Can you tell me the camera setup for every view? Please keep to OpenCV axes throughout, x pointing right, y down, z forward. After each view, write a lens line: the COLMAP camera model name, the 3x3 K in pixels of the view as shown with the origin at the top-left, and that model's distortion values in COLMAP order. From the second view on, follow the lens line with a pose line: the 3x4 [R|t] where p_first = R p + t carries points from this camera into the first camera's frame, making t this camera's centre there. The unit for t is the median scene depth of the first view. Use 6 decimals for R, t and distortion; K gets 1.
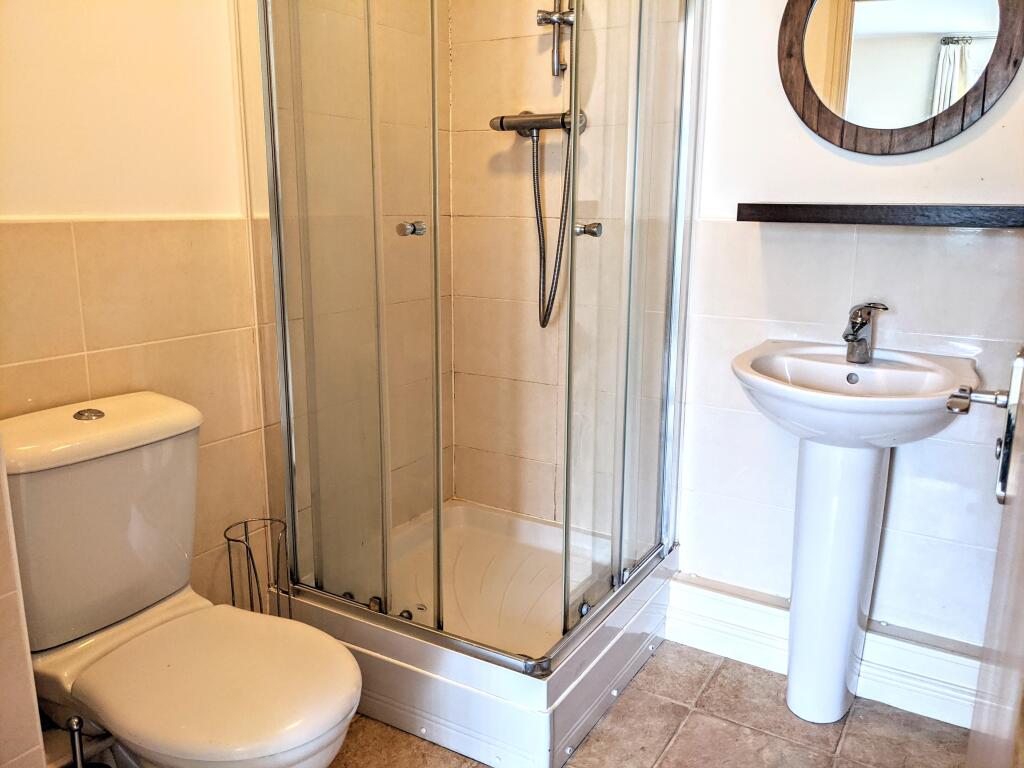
lens RADIAL K [[813.6, 0, 512.0], [0, 813.6, 384.0], [0, 0, 1]] dist [0.000102, -0.016334]
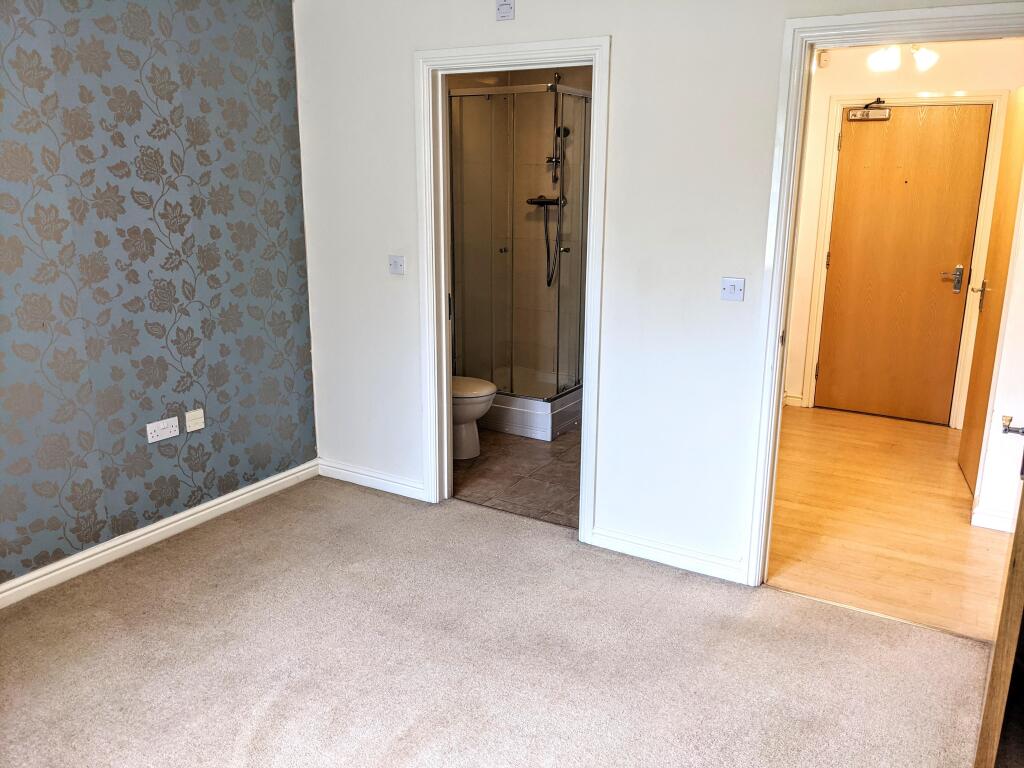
lens RADIAL K [[813.6, 0, 512.0], [0, 813.6, 384.0], [0, 0, 1]] dist [0.000102, -0.016334]
pose [[0.999988, -0.001189, 0.004806, -0.083729], [0.001048, 0.999572, 0.029237, 0.151443], [-0.004839, -0.029232, 0.999561, -1.440686]]
